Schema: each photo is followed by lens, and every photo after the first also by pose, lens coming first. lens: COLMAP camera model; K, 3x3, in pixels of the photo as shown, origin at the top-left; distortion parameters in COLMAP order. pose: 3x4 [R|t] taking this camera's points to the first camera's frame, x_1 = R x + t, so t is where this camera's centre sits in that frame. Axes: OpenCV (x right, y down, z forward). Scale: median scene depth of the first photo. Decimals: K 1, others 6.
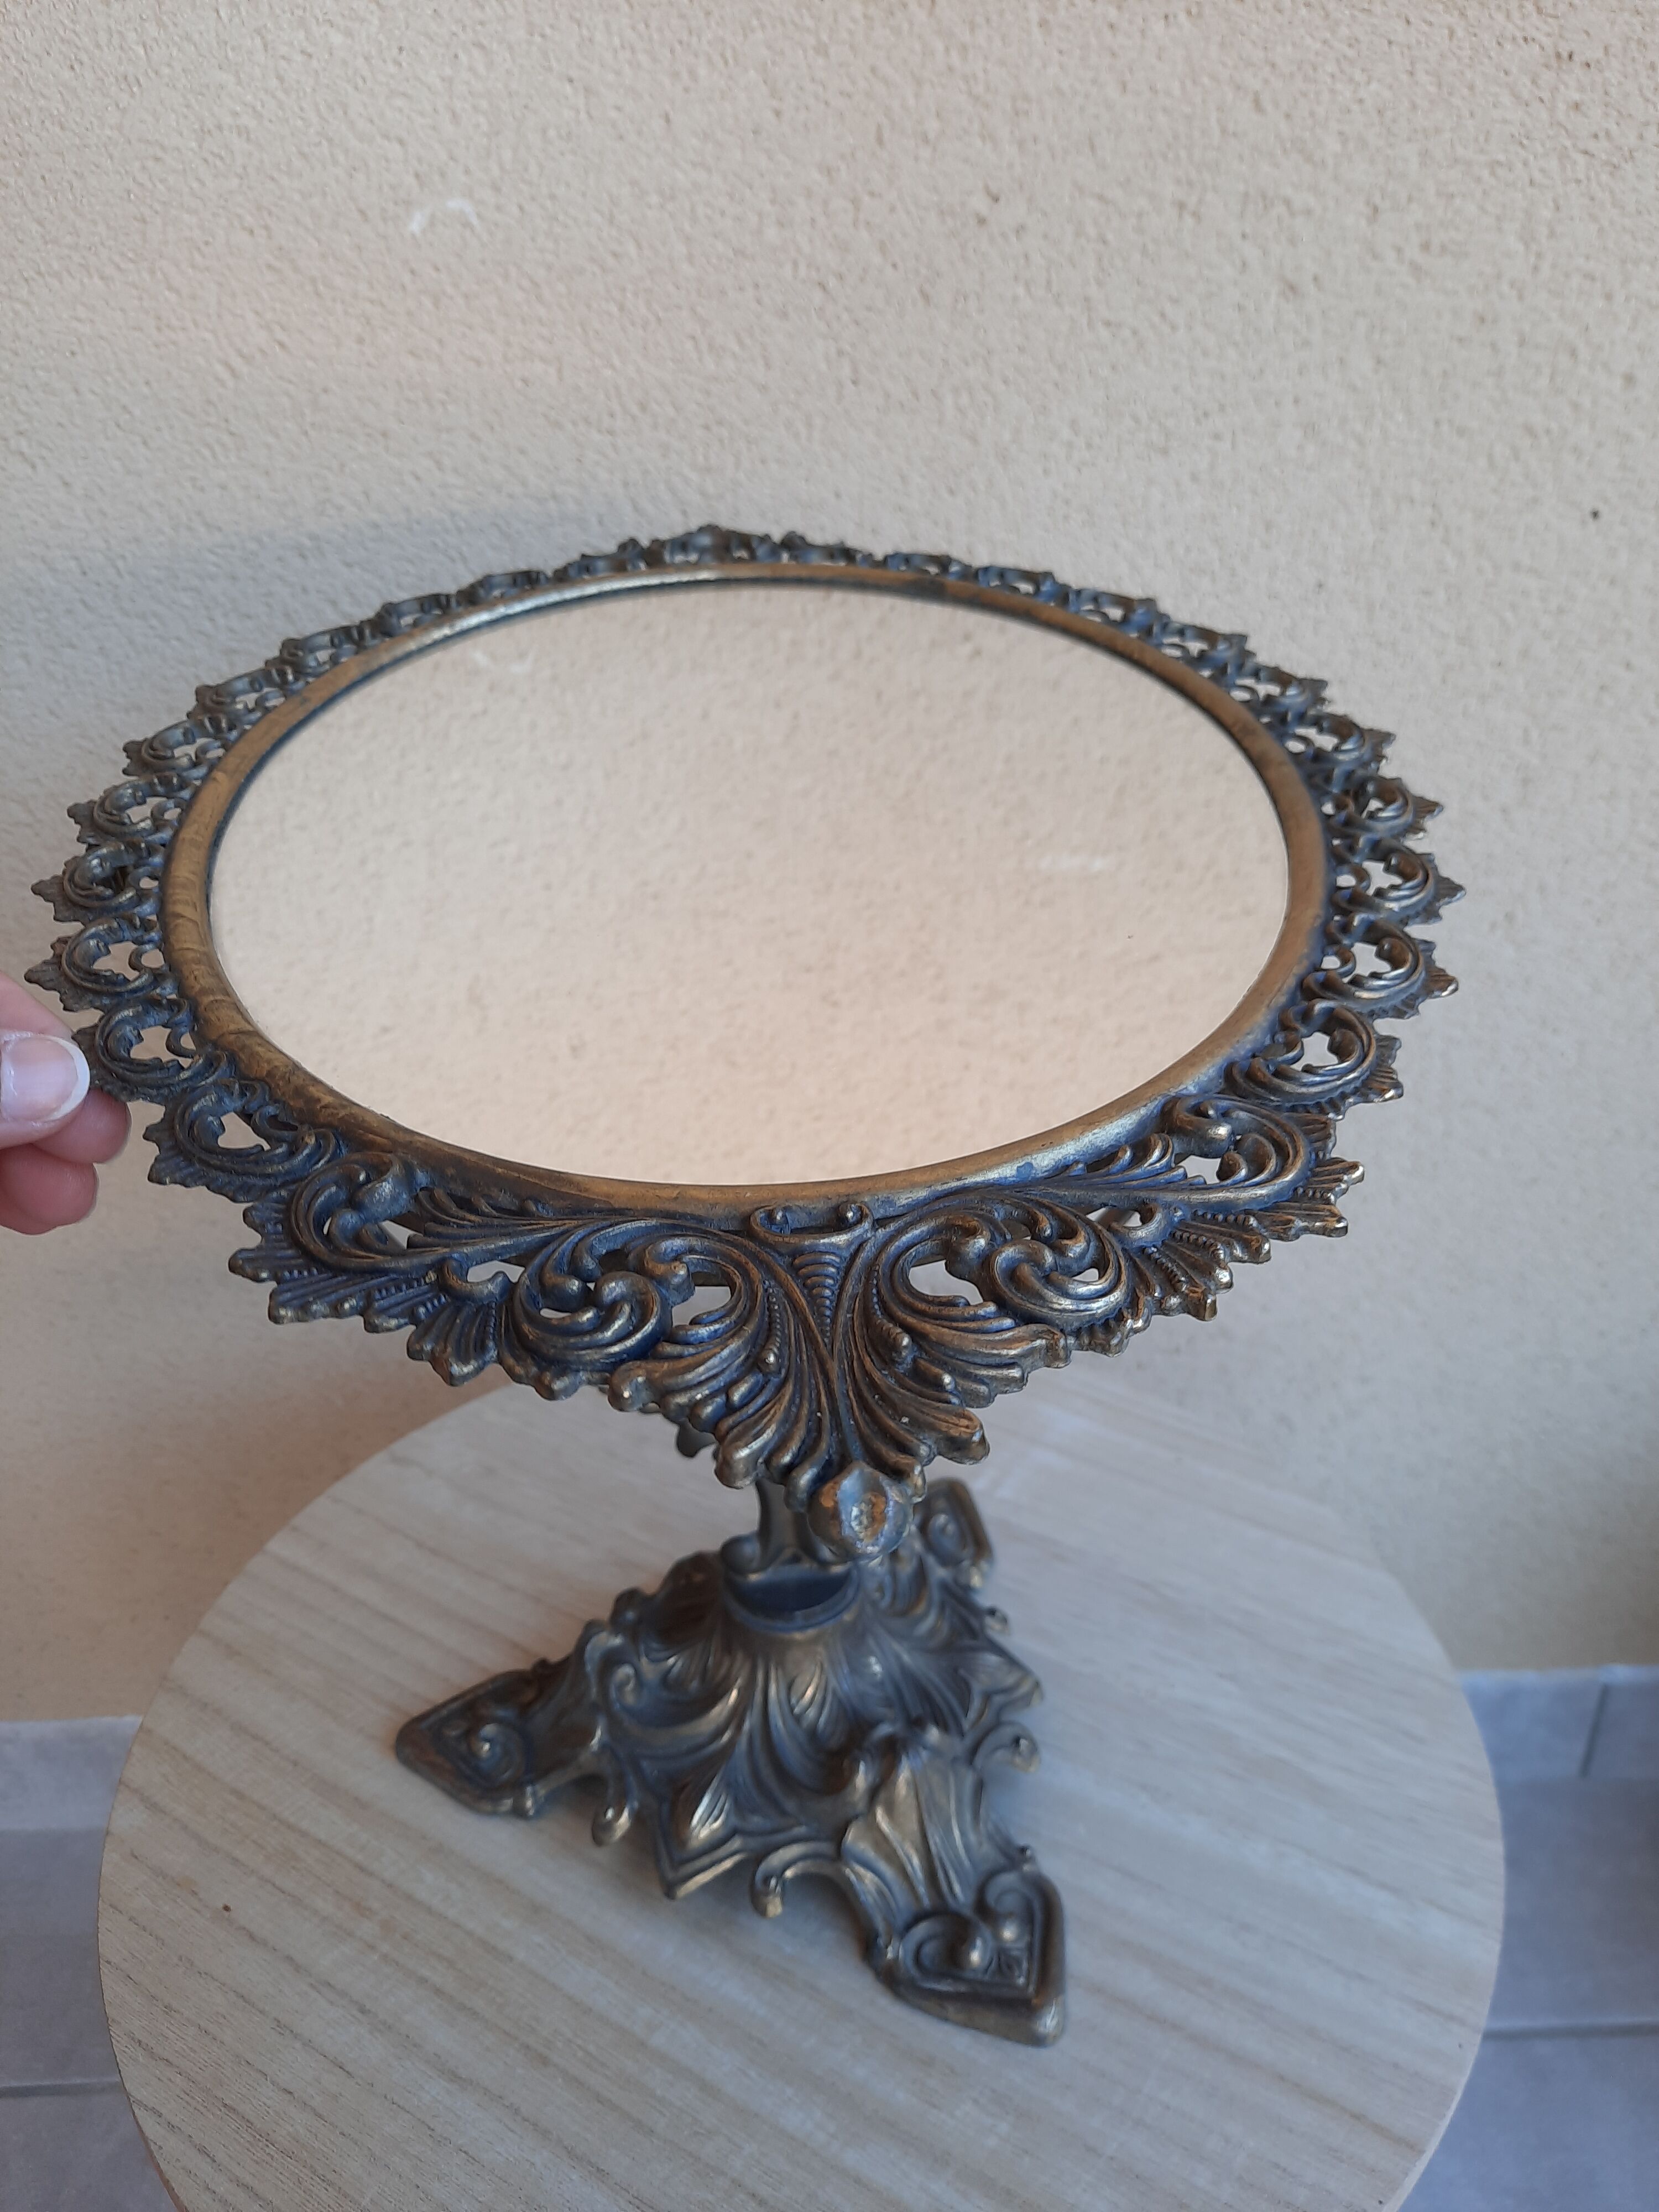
lens RADIAL K [[1681.0, 0, 821.1], [0, 1681.0, 1130.6], [0, 0, 1]] dist [-0.010485, -0.016941]
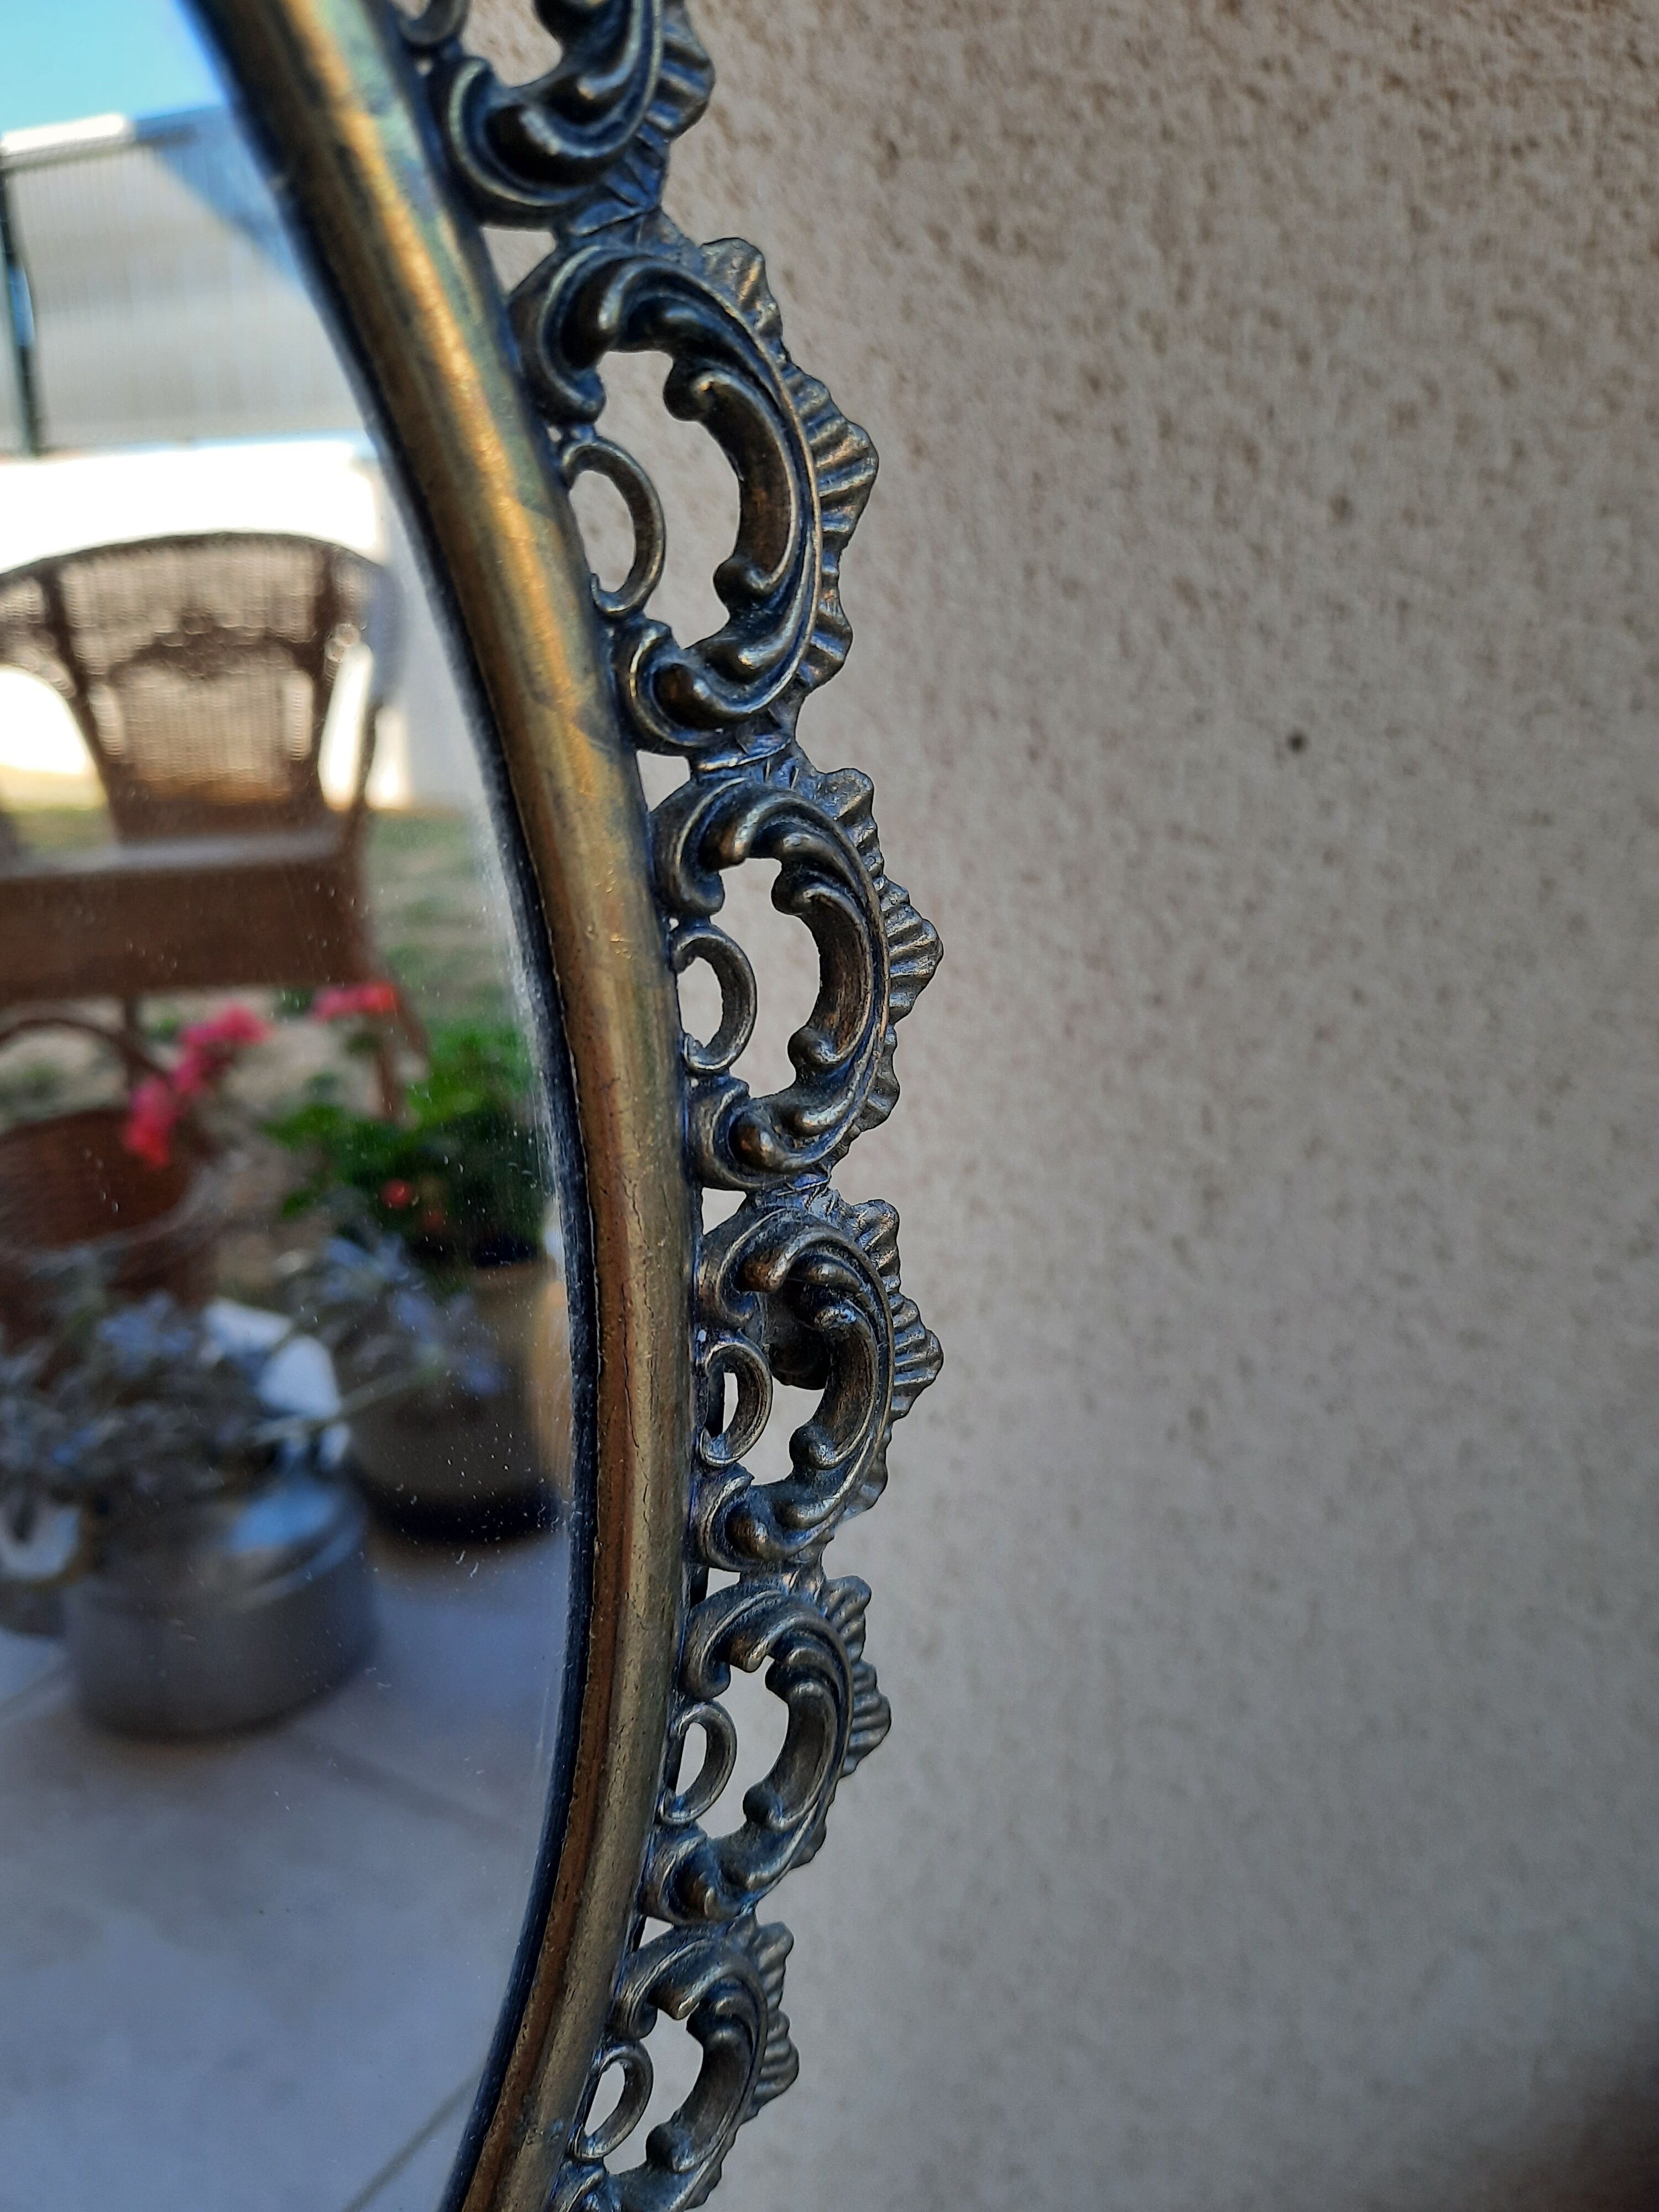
lens RADIAL K [[1681.0, 0, 821.1], [0, 1681.0, 1130.6], [0, 0, 1]] dist [-0.010485, -0.016941]
pose [[0.956517, -0.046673, 0.287918, 0.149513], [0.089797, 0.986292, -0.138438, -0.187262], [-0.277510, 0.158273, 0.947596, 0.564814]]
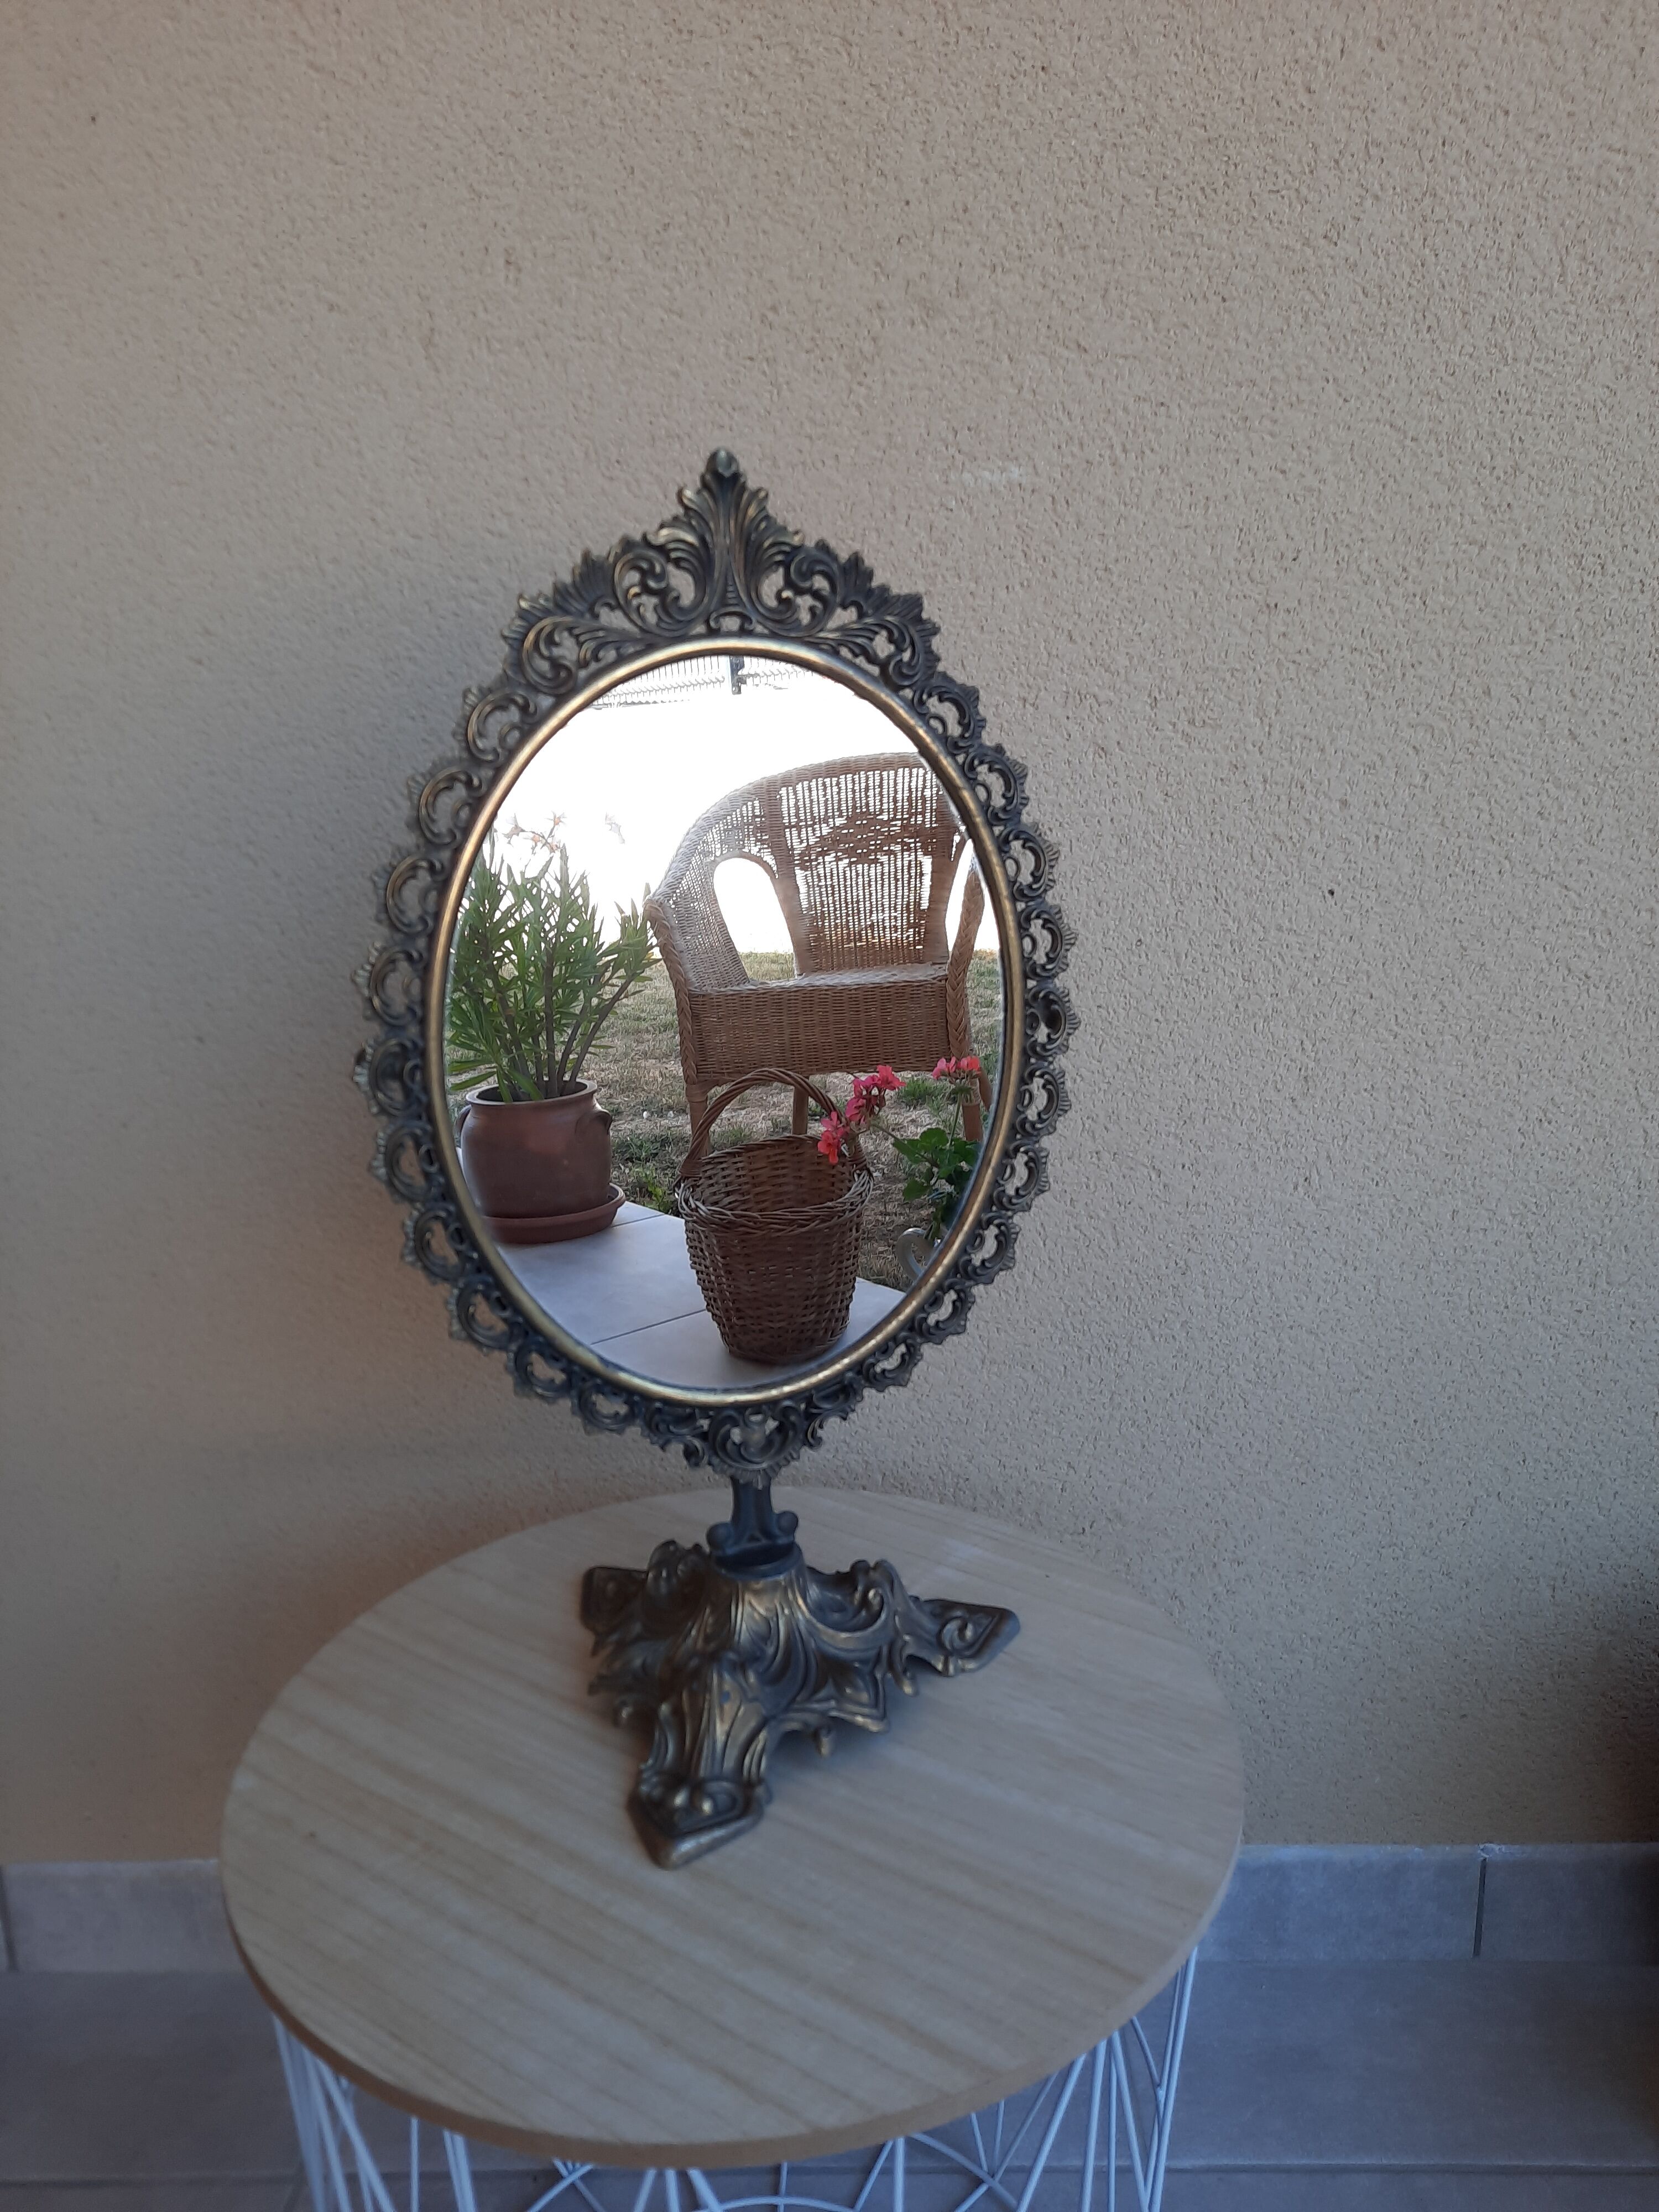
lens RADIAL K [[1620.0, 0, 816.7], [0, 1620.0, 1099.8], [0, 0, 1]] dist [0.038893, -0.001028]
pose [[0.998977, 0.003485, -0.045086, 0.094488], [-0.013881, 0.972523, -0.232392, 0.140012], [0.043037, 0.232780, 0.971577, -0.345637]]
